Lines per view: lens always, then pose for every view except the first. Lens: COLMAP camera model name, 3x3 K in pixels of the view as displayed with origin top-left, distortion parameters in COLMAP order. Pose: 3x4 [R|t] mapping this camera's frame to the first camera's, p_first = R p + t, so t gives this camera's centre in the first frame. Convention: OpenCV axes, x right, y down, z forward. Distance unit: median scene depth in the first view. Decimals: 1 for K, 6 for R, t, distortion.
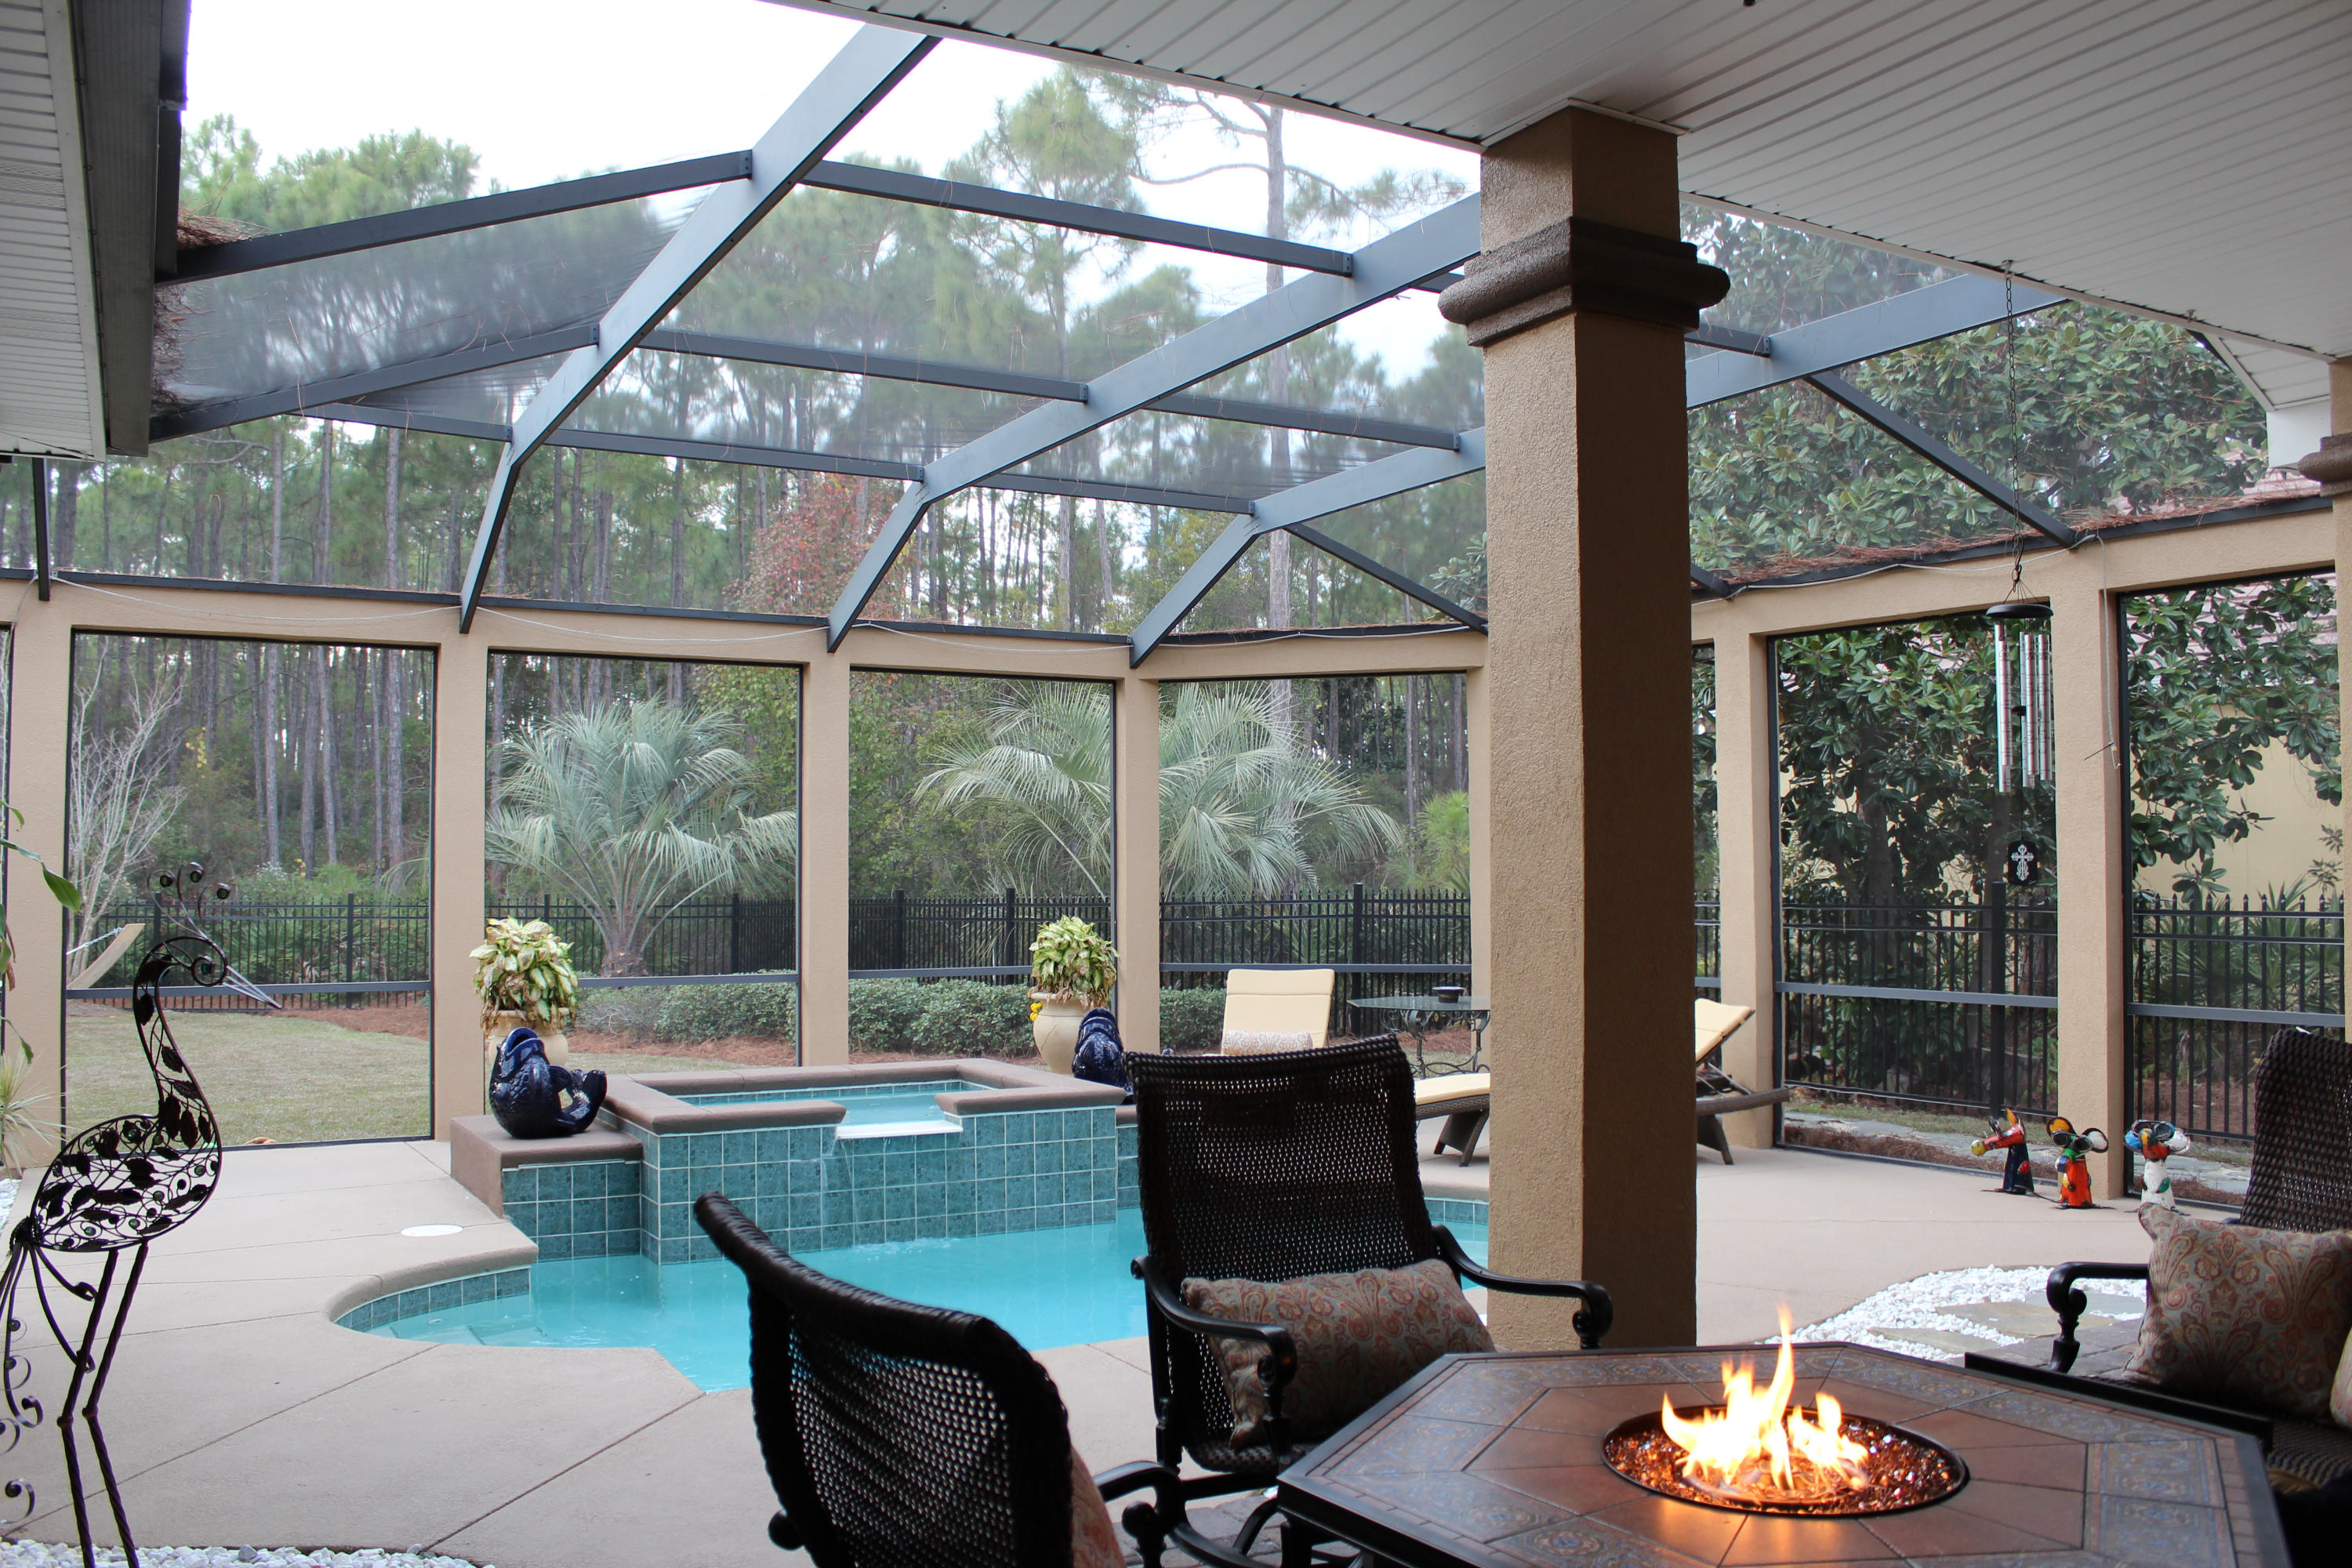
lens RADIAL K [[1977.6, 0, 1187.5], [0, 1977.6, 797.1], [0, 0, 1]] dist [-0.154736, 0.111977]
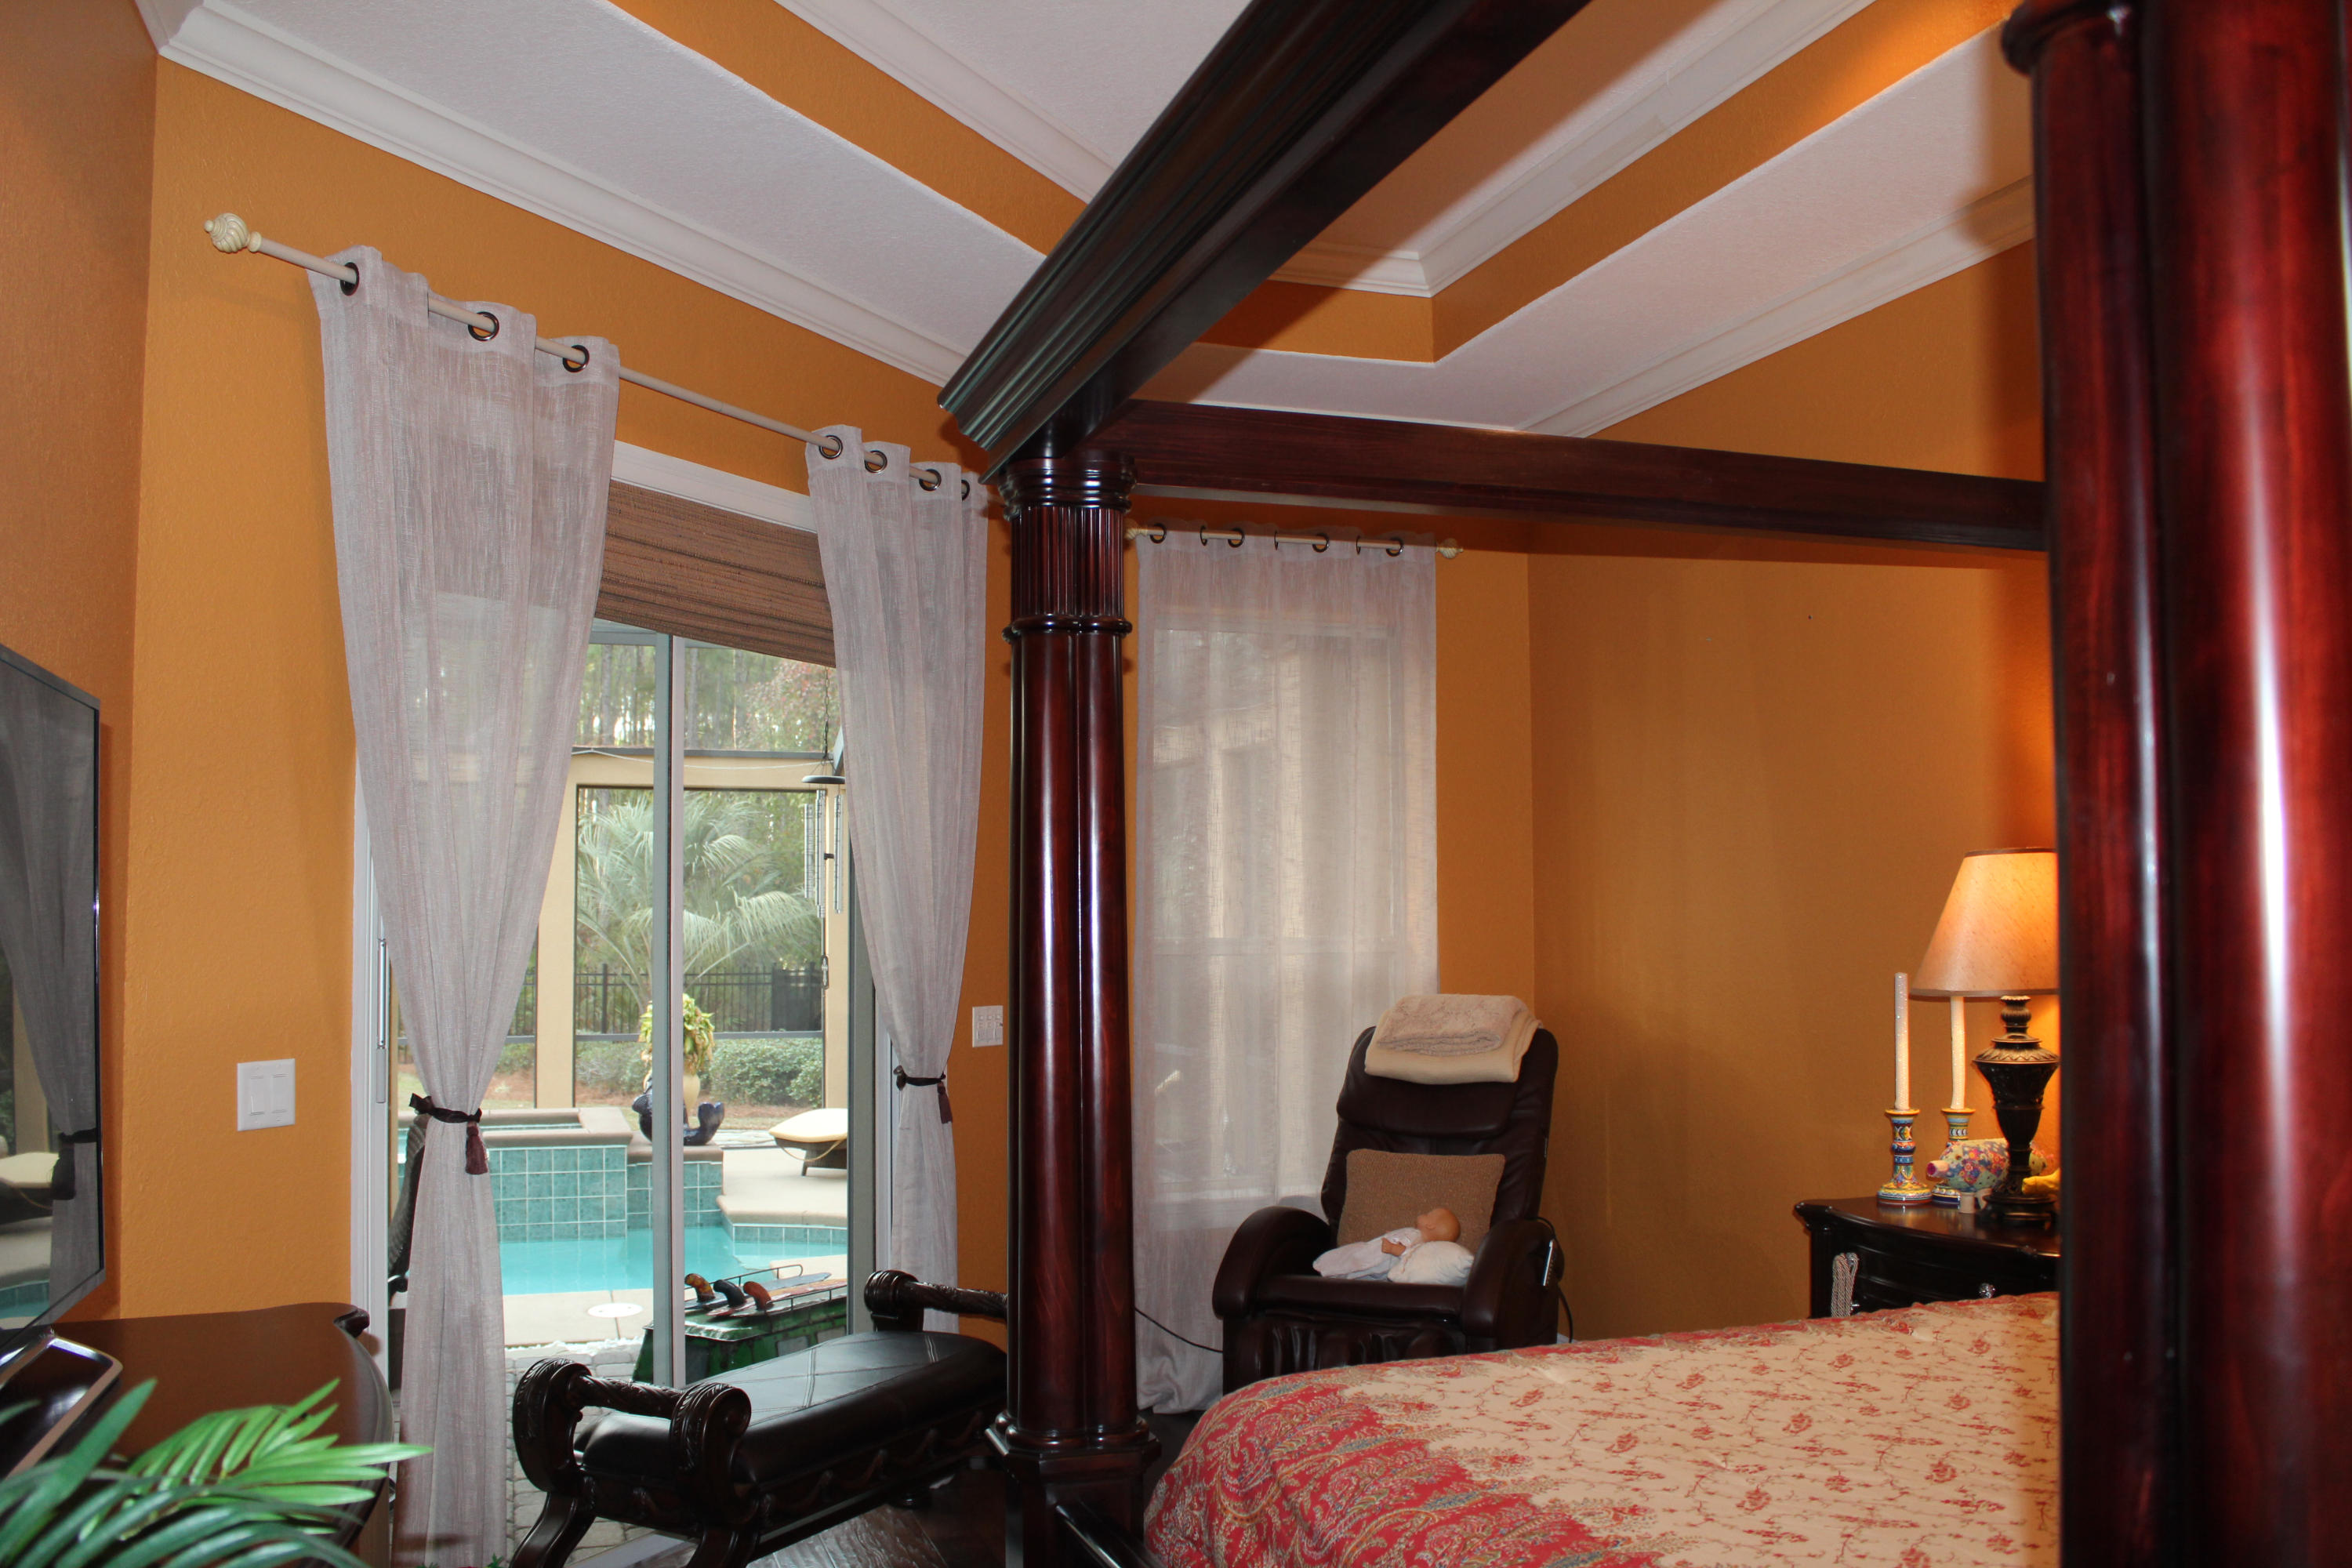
lens RADIAL K [[1977.6, 0, 1176.0], [0, 1977.6, 788.2], [0, 0, 1]] dist [-0.154736, 0.111977]
pose [[0.979113, -0.014488, -0.202800, 0.307265], [0.006374, 0.999155, -0.040606, -0.005615], [0.203217, 0.038465, 0.978378, -0.062482]]
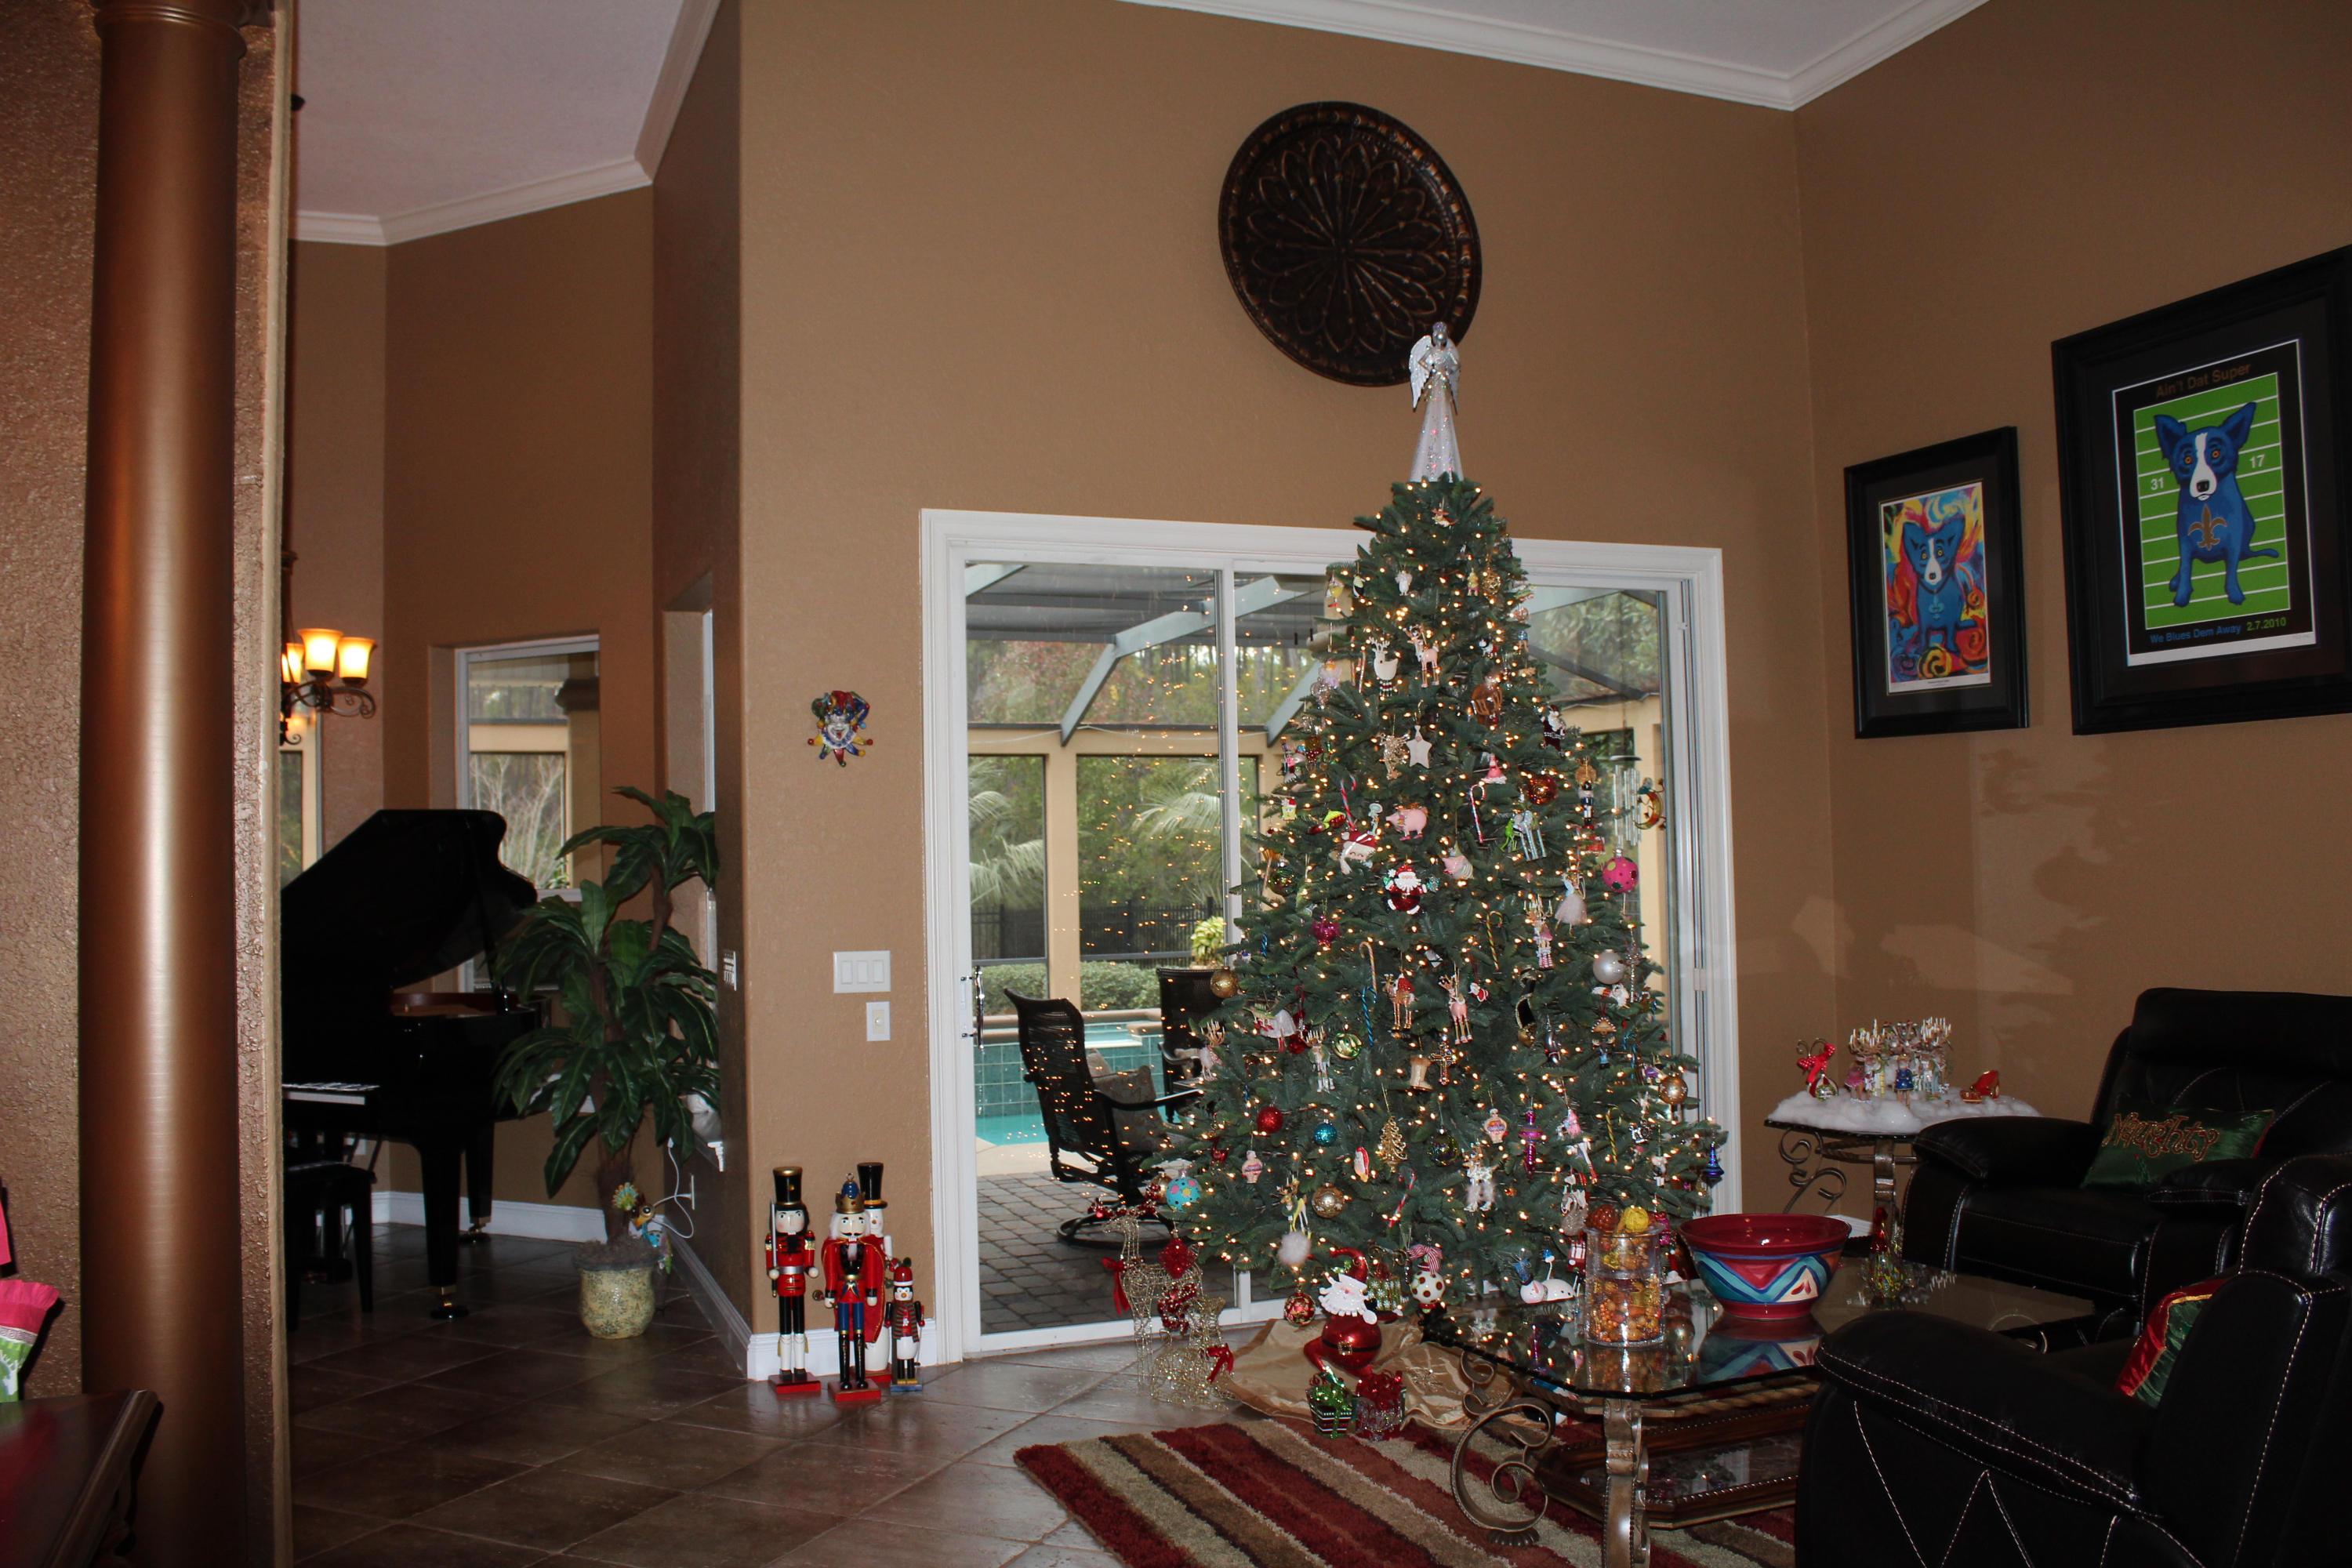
lens RADIAL K [[1977.6, 0, 1174.9], [0, 1977.6, 774.4], [0, 0, 1]] dist [-0.154736, 0.111977]
pose [[0.990520, -0.025476, -0.134983, 0.075791], [0.023864, 0.999623, -0.013544, -0.019950], [0.135277, 0.010194, 0.990755, -0.346289]]
